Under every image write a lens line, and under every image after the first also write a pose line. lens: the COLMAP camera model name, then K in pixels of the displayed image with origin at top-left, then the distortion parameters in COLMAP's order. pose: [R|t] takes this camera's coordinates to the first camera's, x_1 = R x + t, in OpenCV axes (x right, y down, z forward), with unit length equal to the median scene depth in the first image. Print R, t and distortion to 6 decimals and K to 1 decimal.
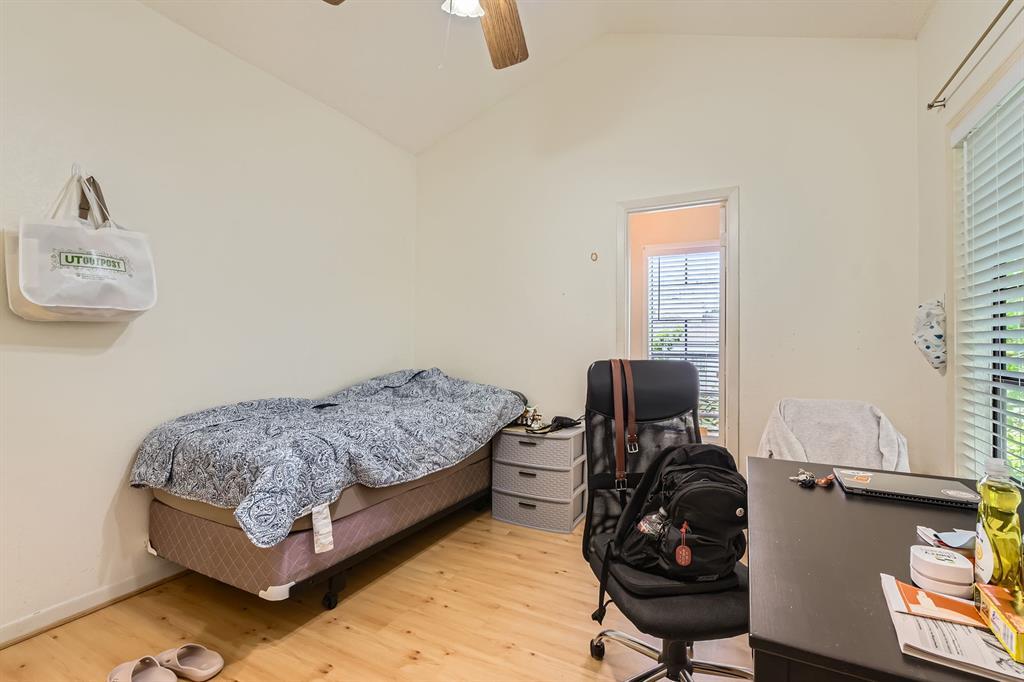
lens RADIAL K [[451.7, 0, 515.0], [0, 451.7, 339.5], [0, 0, 1]] dist [0.000982, 0.000466]
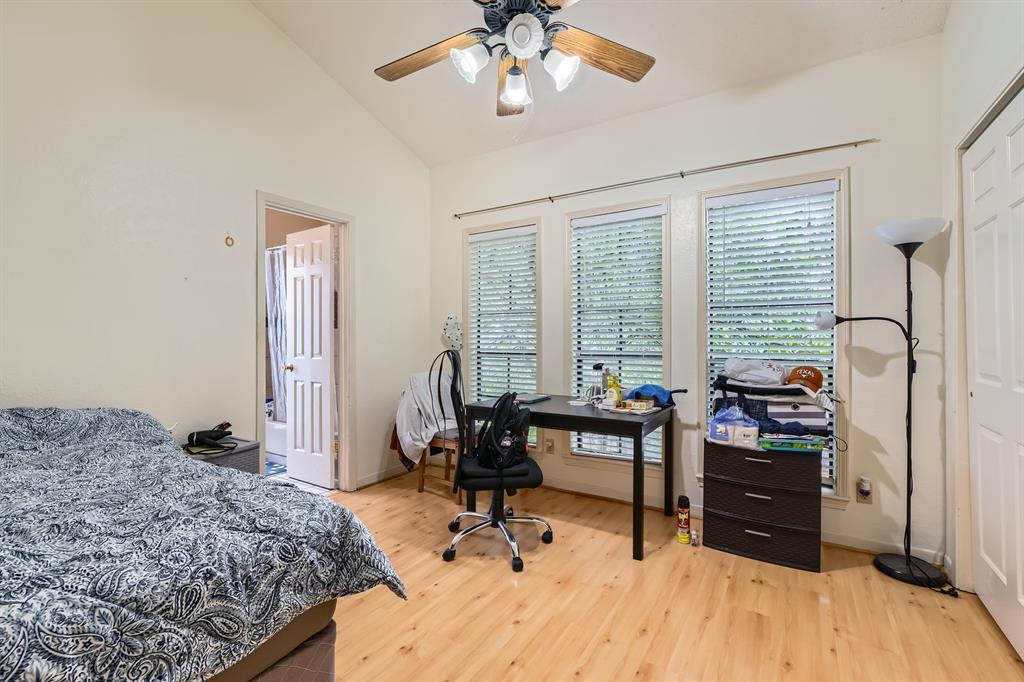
lens RADIAL K [[451.7, 0, 515.0], [0, 451.7, 339.5], [0, 0, 1]] dist [0.000982, 0.000466]
pose [[0.084257, -0.010144, 0.996392, -1.137125], [-0.002840, 0.999942, 0.010420, -0.006049], [-0.996440, -0.003708, 0.084223, 0.637058]]
